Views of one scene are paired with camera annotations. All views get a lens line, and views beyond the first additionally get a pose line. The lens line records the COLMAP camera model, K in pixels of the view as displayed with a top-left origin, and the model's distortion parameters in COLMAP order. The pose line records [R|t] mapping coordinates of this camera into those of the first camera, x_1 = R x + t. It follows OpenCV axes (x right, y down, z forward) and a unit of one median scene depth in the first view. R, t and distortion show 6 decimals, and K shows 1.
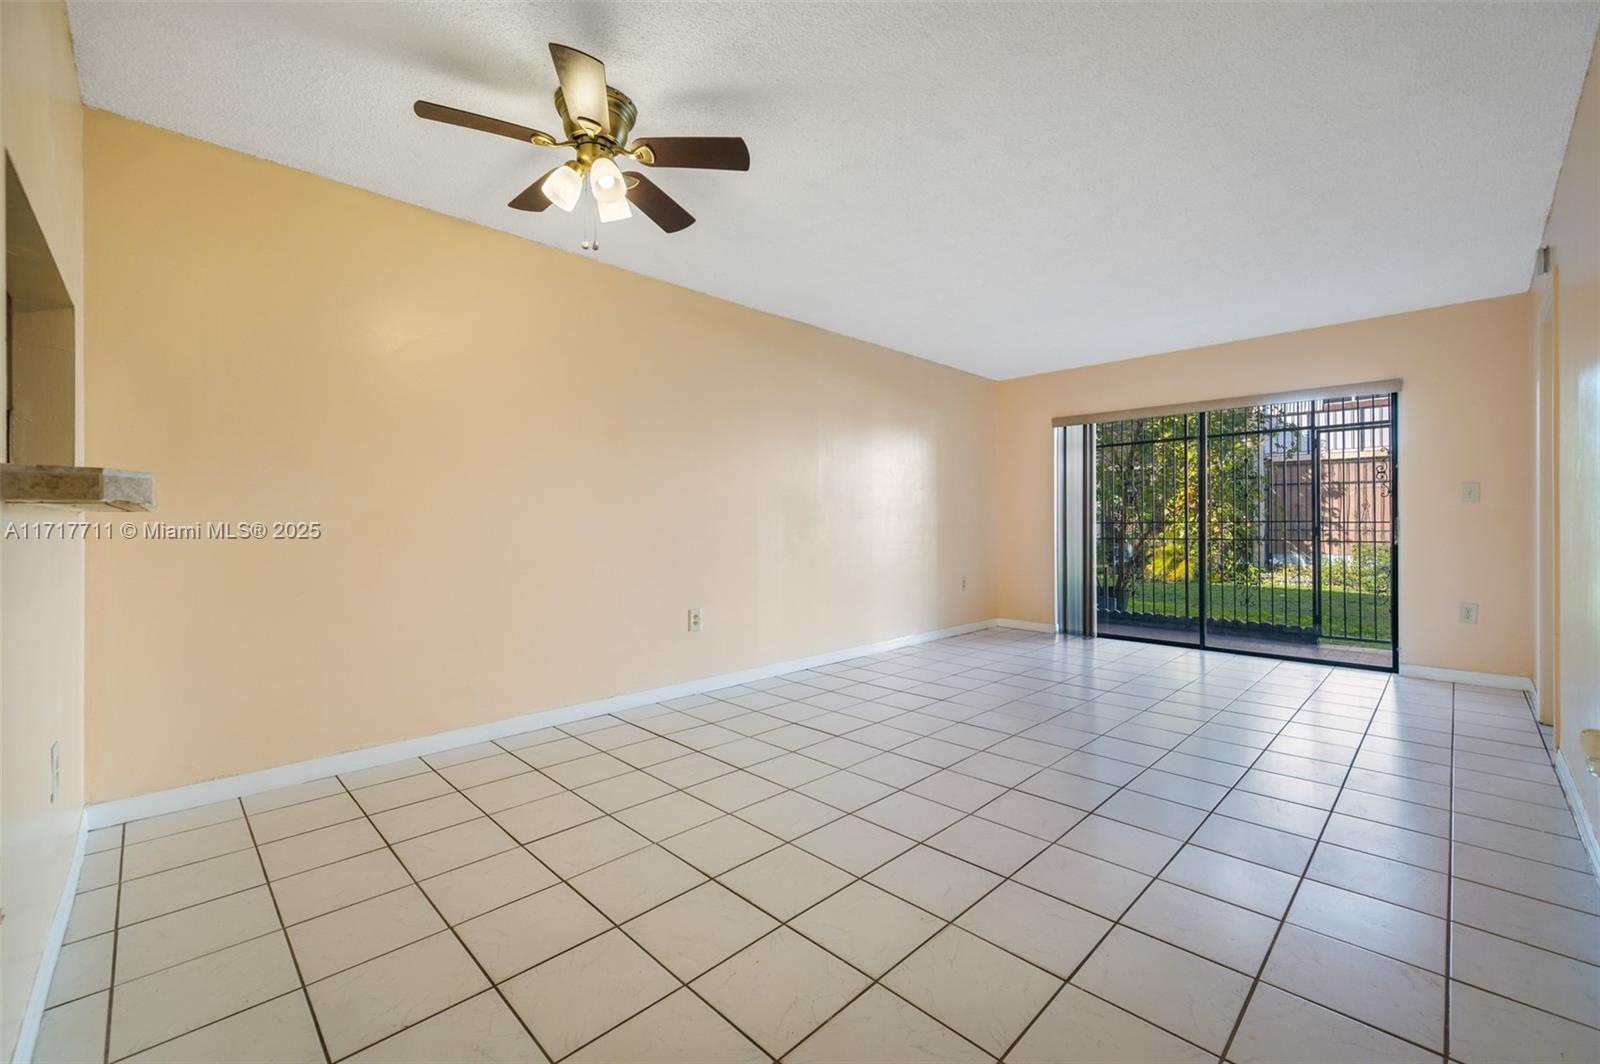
lens RADIAL K [[657.6, 0, 795.1], [0, 657.6, 524.1], [0, 0, 1]] dist [0.000981, 0.000021]
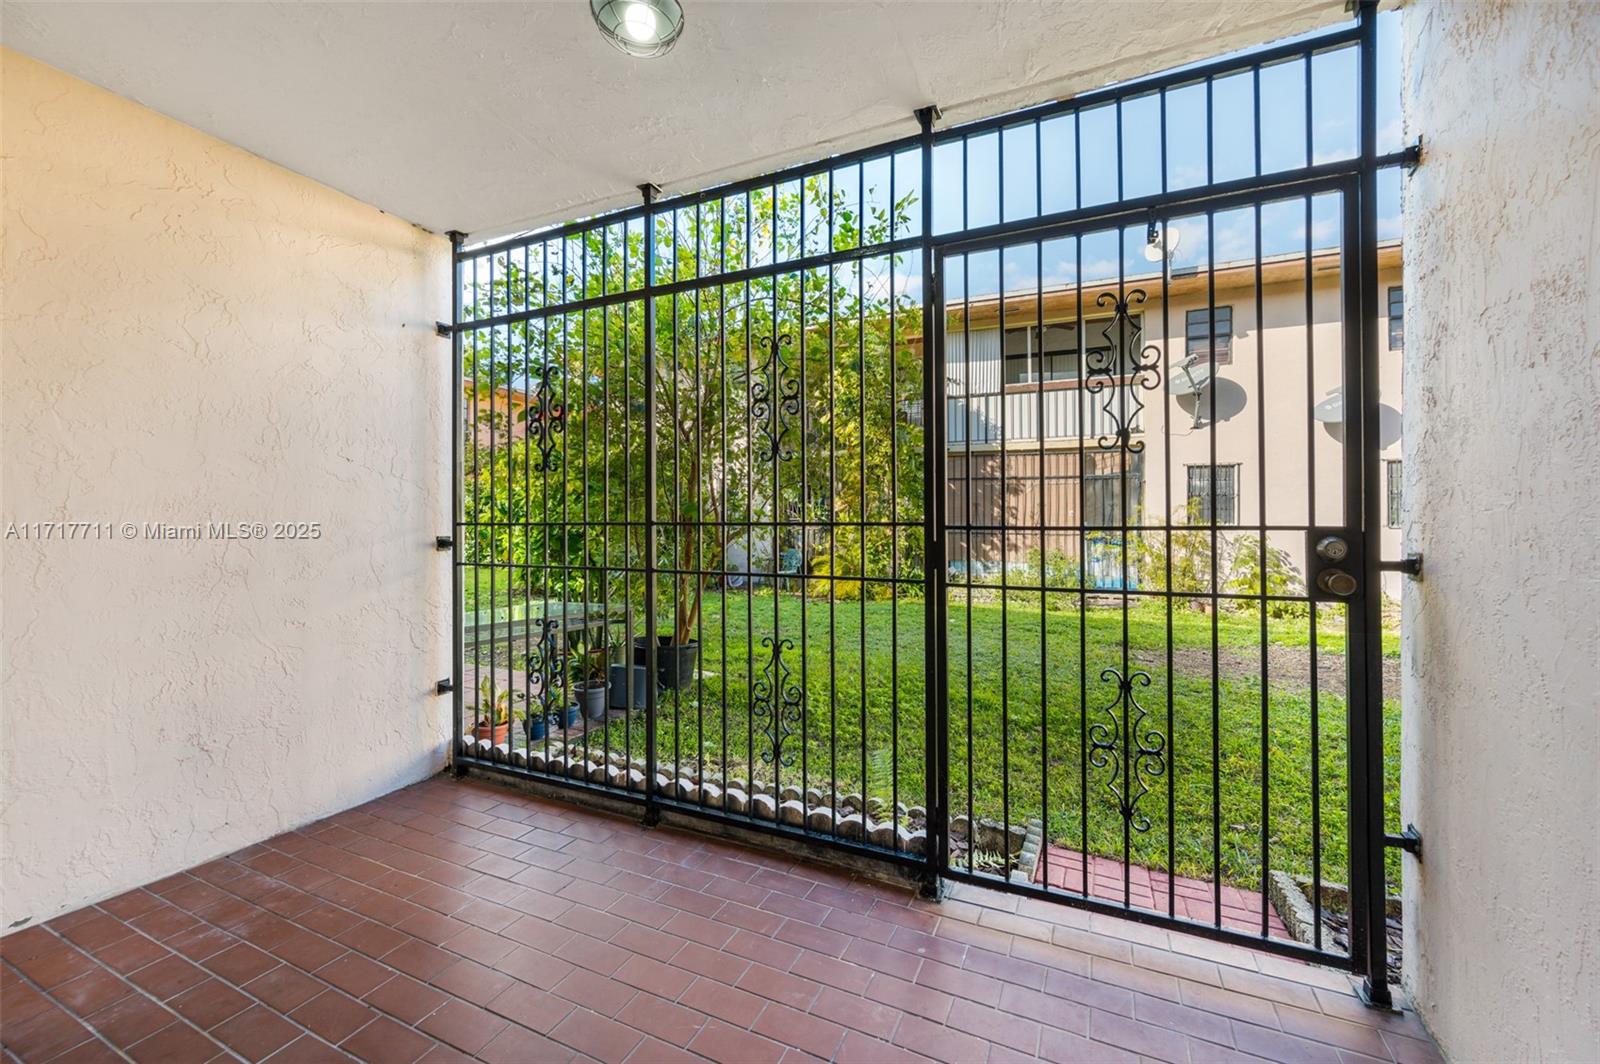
lens RADIAL K [[657.6, 0, 795.1], [0, 657.6, 524.1], [0, 0, 1]] dist [0.000981, 0.000021]
pose [[0.940442, -0.000496, 0.339953, 0.251358], [0.000406, 1.000000, 0.000339, -0.001535], [-0.339953, -0.000180, 0.940442, 0.292231]]
